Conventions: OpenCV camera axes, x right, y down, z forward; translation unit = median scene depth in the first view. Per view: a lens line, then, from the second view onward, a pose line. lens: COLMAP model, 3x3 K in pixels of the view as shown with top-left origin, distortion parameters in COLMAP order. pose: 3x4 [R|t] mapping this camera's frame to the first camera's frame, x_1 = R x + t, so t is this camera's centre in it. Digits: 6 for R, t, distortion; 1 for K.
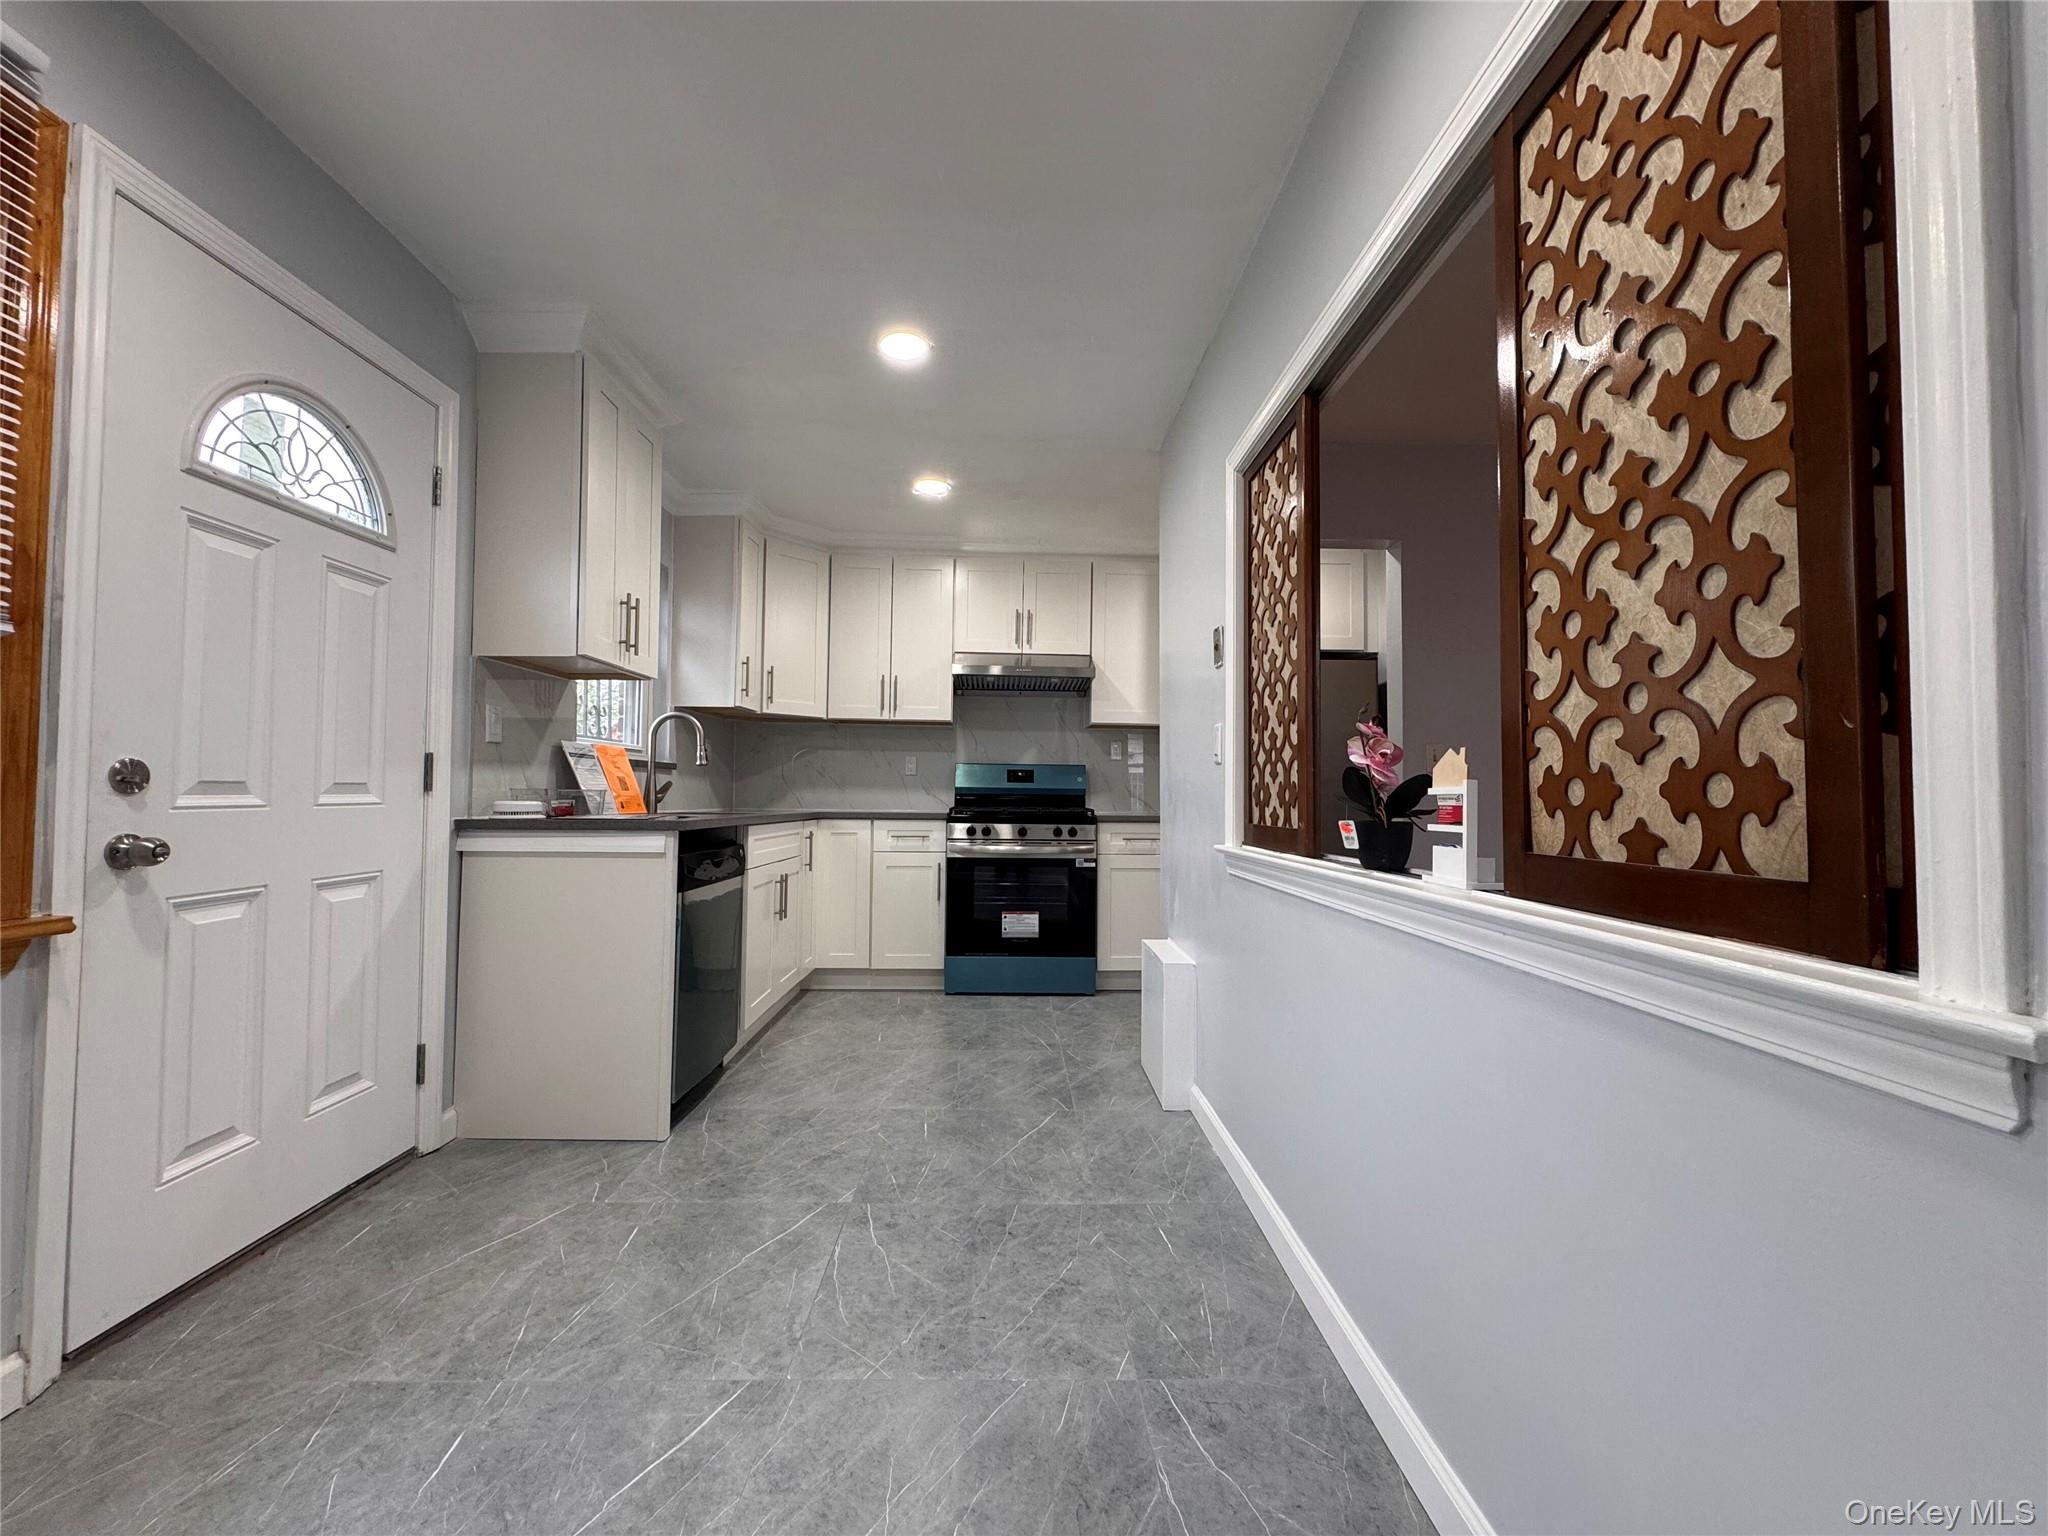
lens RADIAL K [[810.1, 0, 1022.4], [0, 810.1, 764.6], [0, 0, 1]] dist [-0.002116, 0.000606]
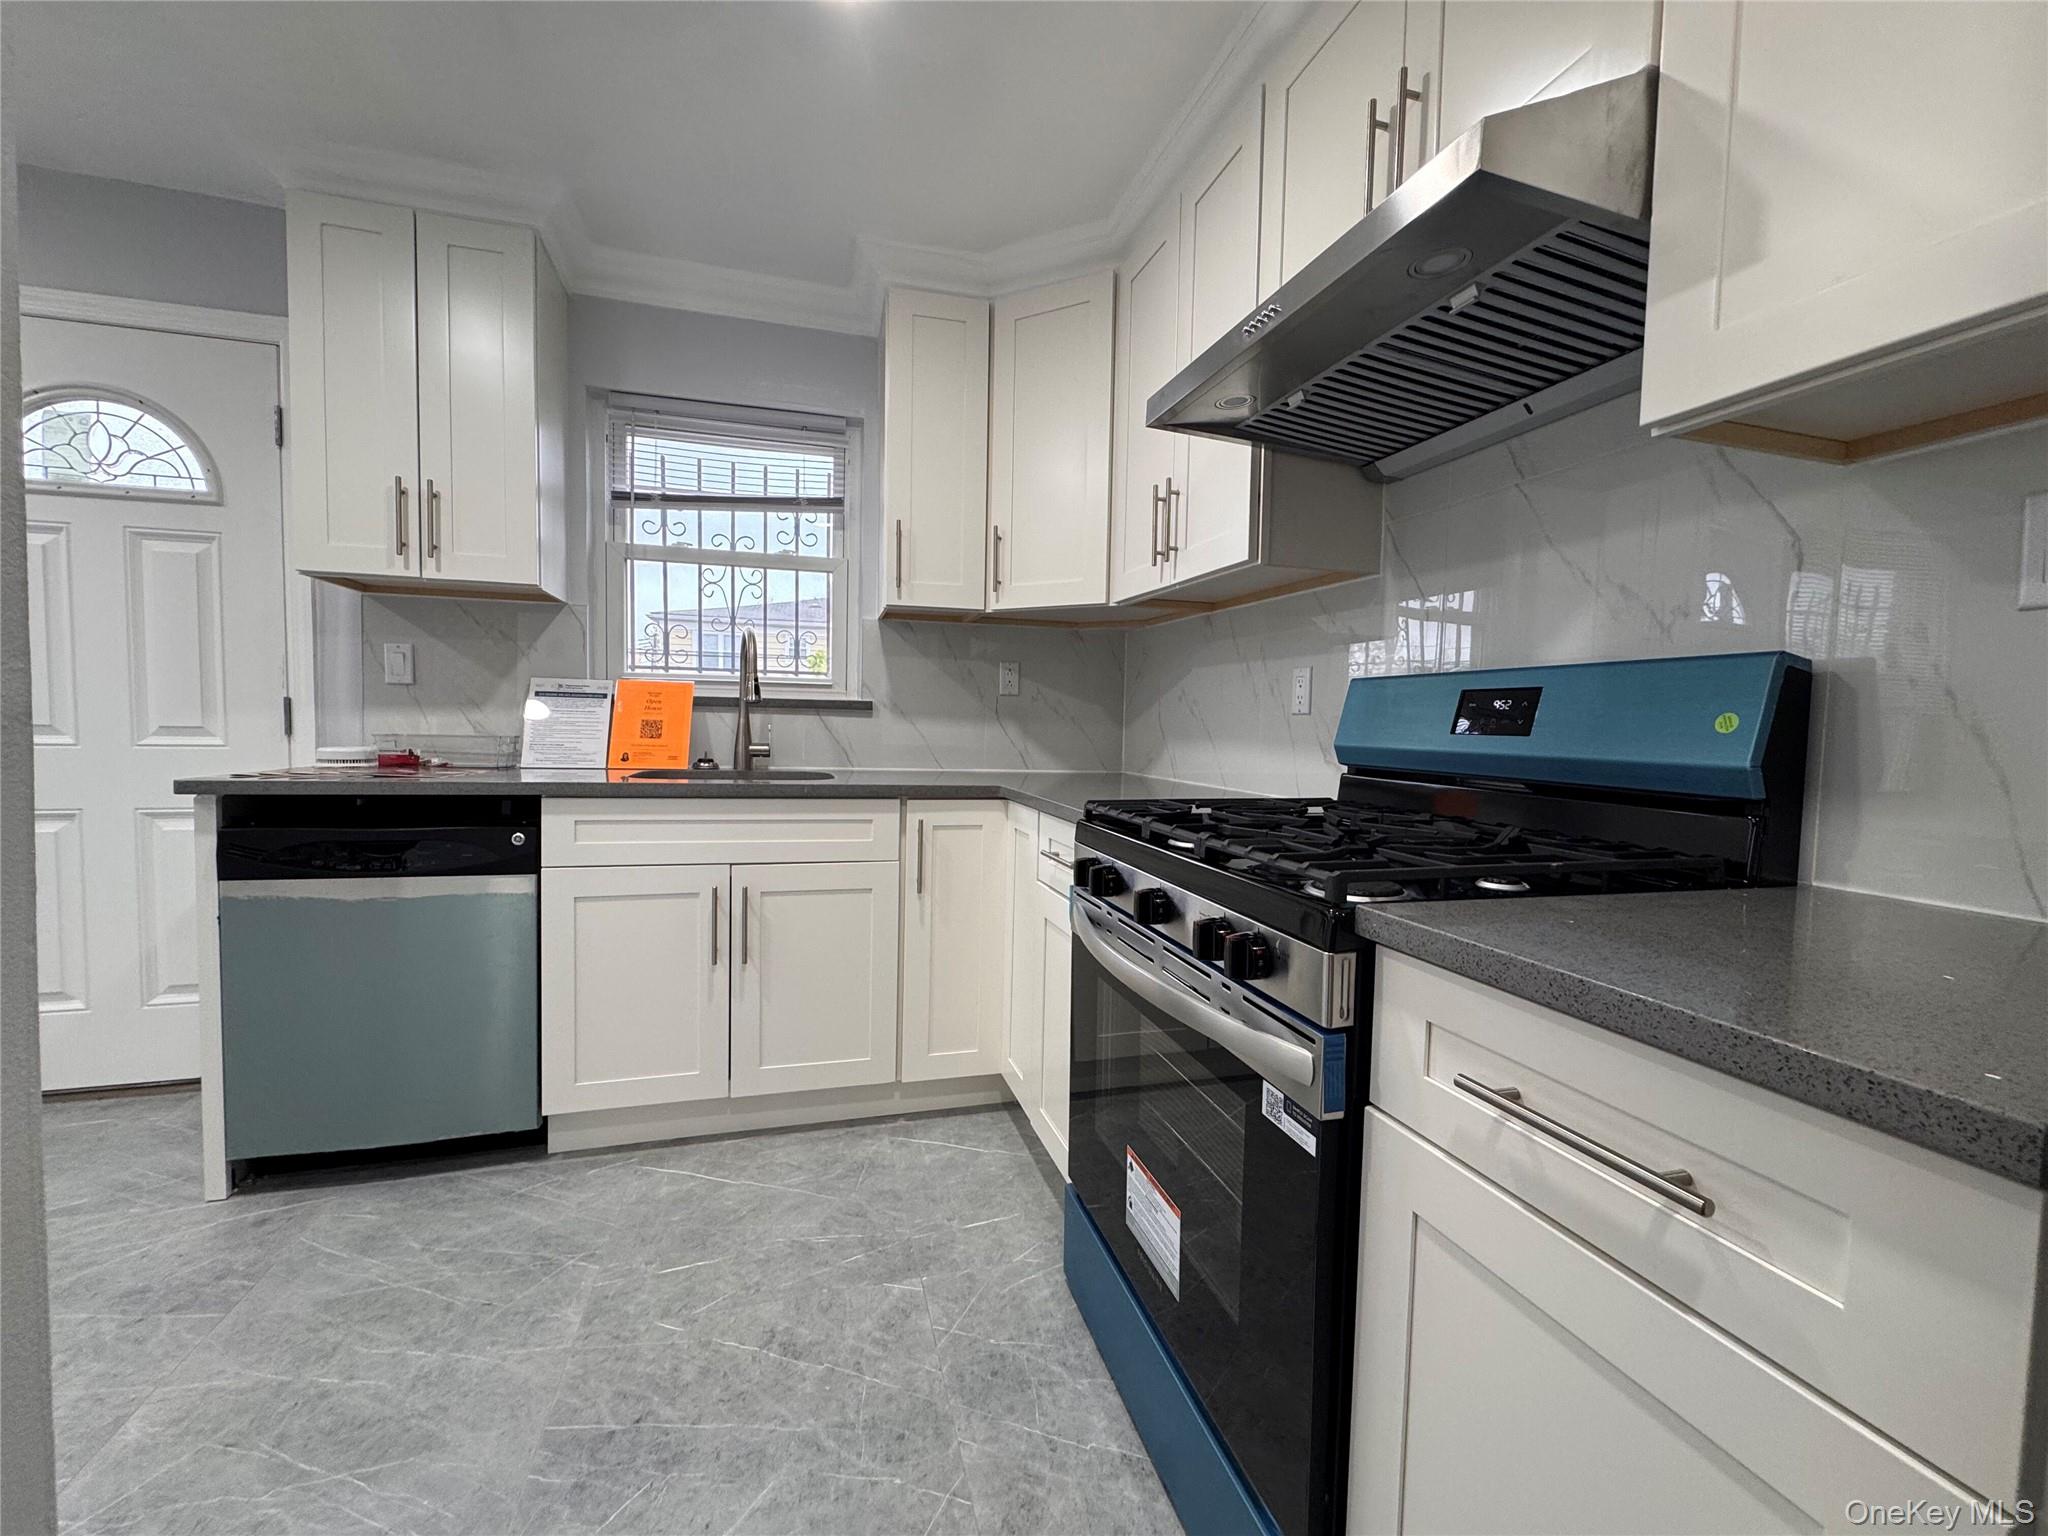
lens RADIAL K [[810.1, 0, 1022.4], [0, 810.1, 764.6], [0, 0, 1]] dist [-0.002116, 0.000606]
pose [[0.251079, 0.046772, -0.966836, 0.720229], [0.016198, 0.998489, 0.052509, 0.046598], [0.967831, -0.028845, 0.249942, 2.439365]]
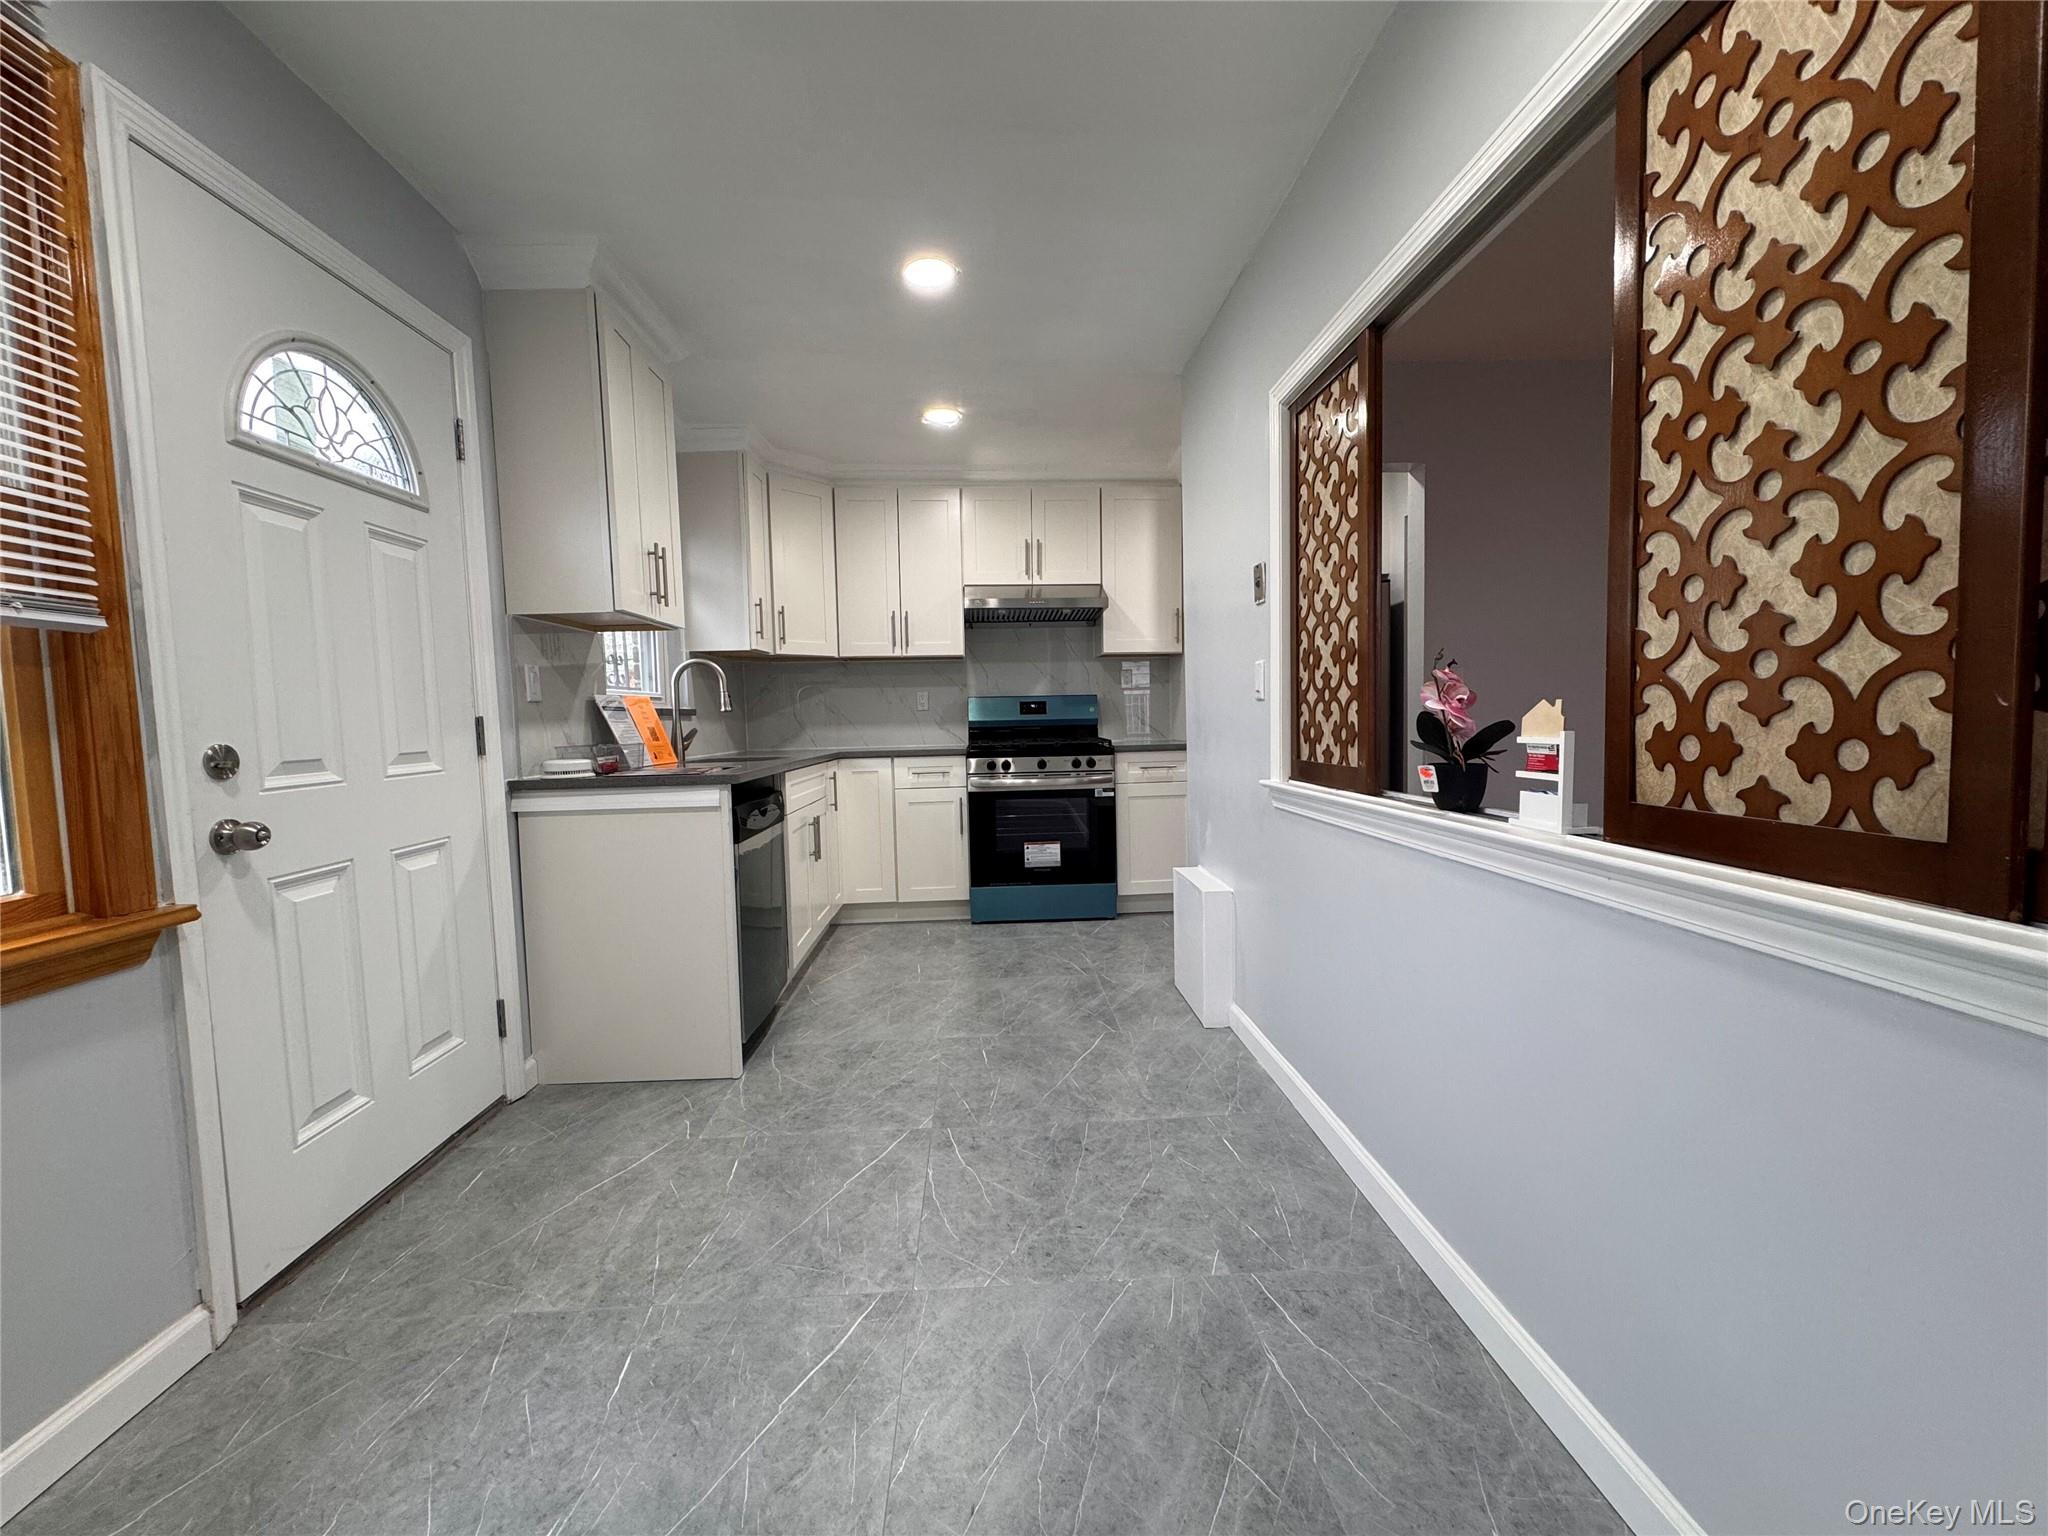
lens RADIAL K [[810.1, 0, 1022.4], [0, 810.1, 764.6], [0, 0, 1]] dist [-0.002116, 0.000606]
pose [[0.999073, -0.034829, 0.025285, -0.137703], [0.032183, 0.994621, 0.098451, -0.048419], [-0.028578, -0.097546, 0.994821, -0.023518]]
